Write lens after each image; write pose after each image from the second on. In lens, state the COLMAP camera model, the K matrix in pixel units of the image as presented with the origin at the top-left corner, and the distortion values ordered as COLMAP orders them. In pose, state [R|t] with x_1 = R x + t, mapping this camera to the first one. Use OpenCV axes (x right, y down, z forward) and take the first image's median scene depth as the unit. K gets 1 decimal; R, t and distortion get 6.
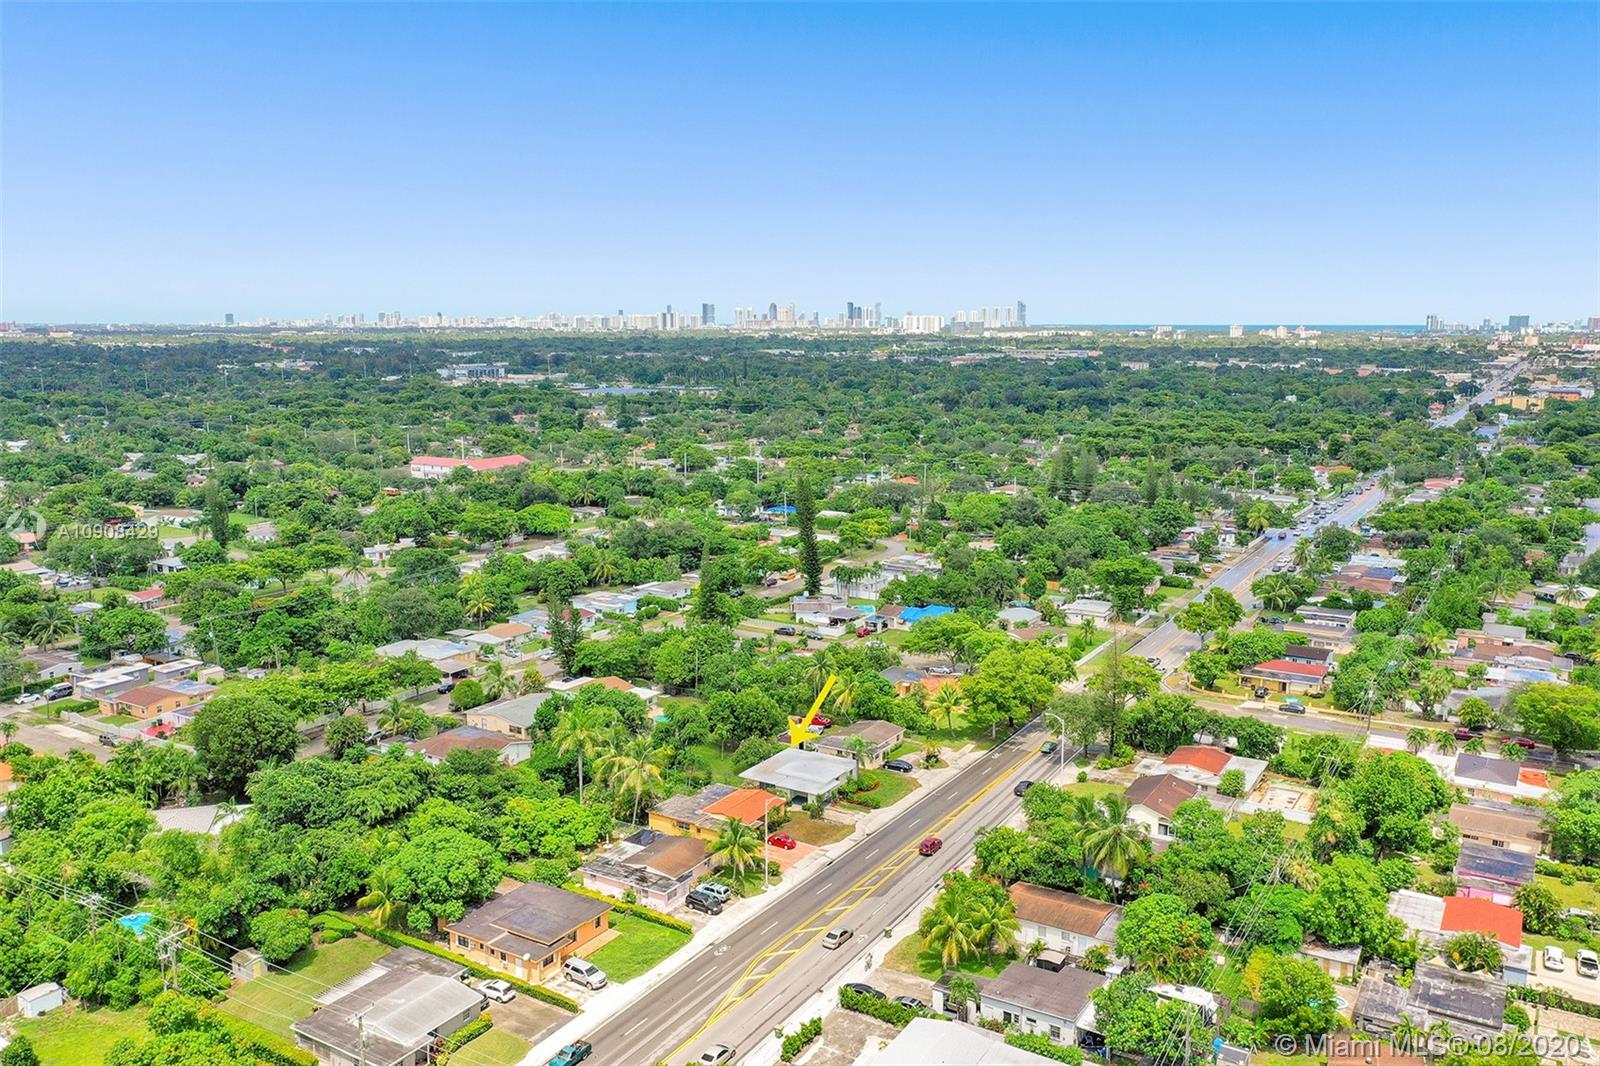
lens RADIAL K [[1278.5, 0, 799.3], [0, 1278.5, 536.4], [0, 0, 1]] dist [0.000815, 0.000268]
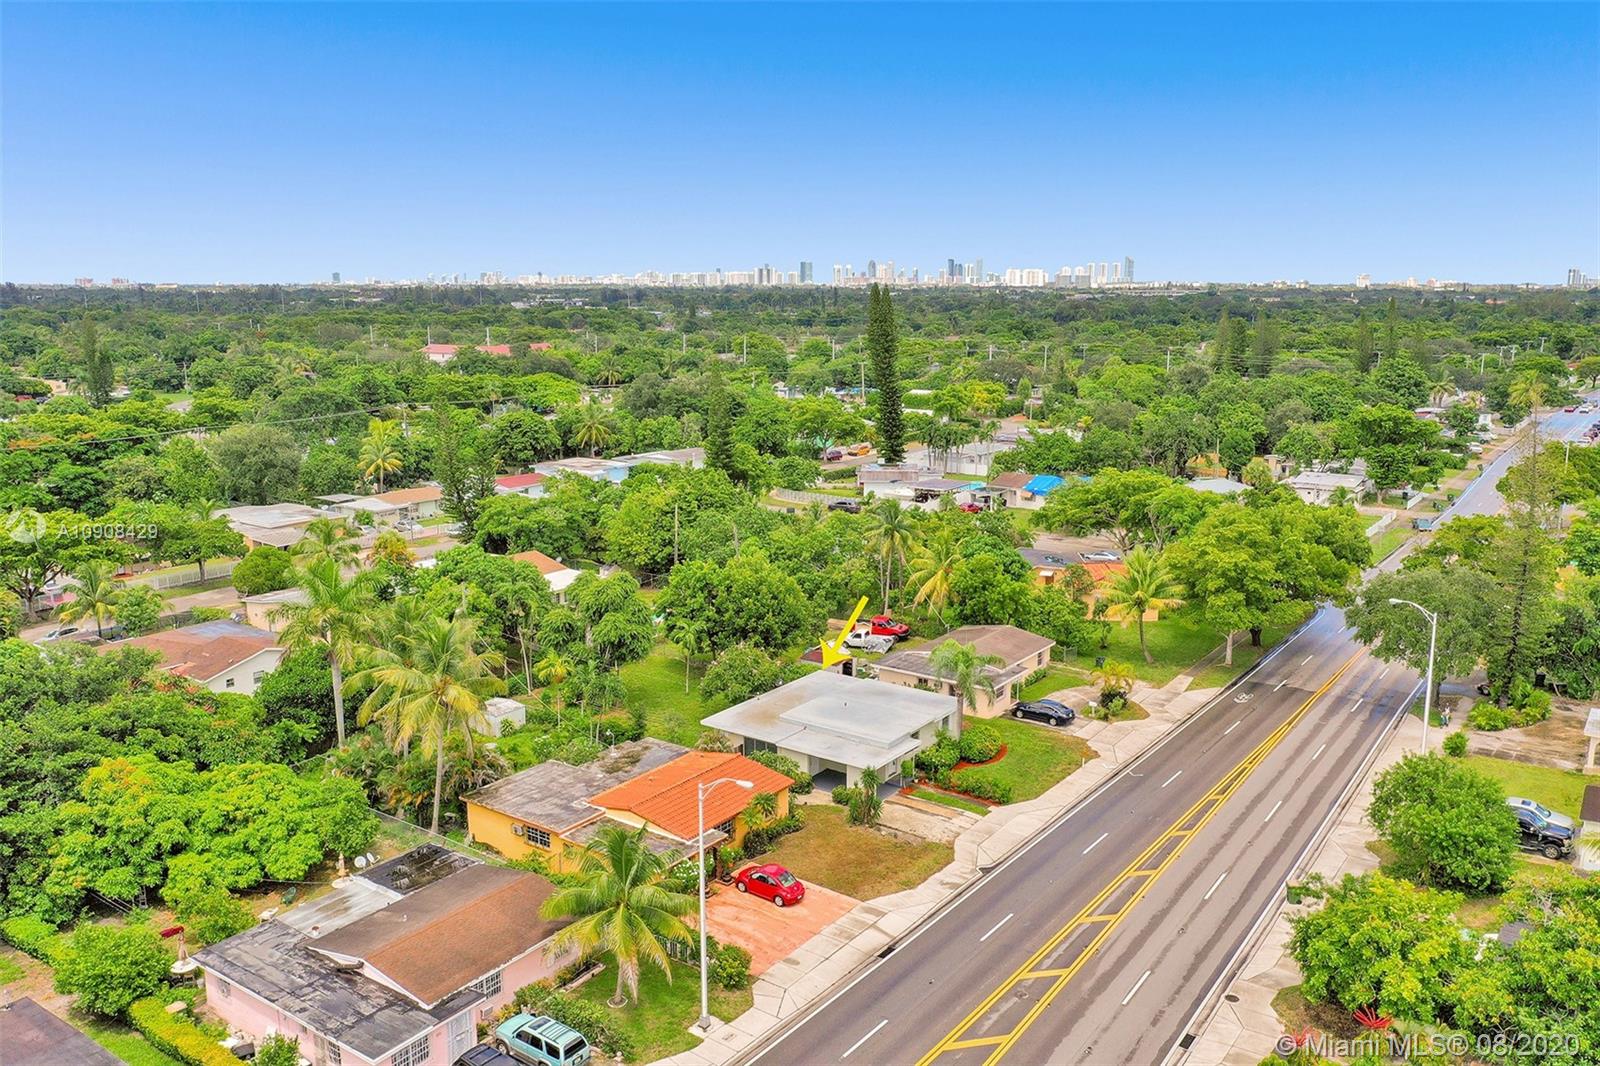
lens RADIAL K [[1278.5, 0, 801.8], [0, 1278.5, 530.3], [0, 0, 1]] dist [0.000815, 0.000268]
pose [[0.997222, 0.013860, -0.073187, 0.020395], [-0.012152, 0.999645, 0.023725, 0.099345], [0.073490, -0.022769, 0.997036, 0.508635]]
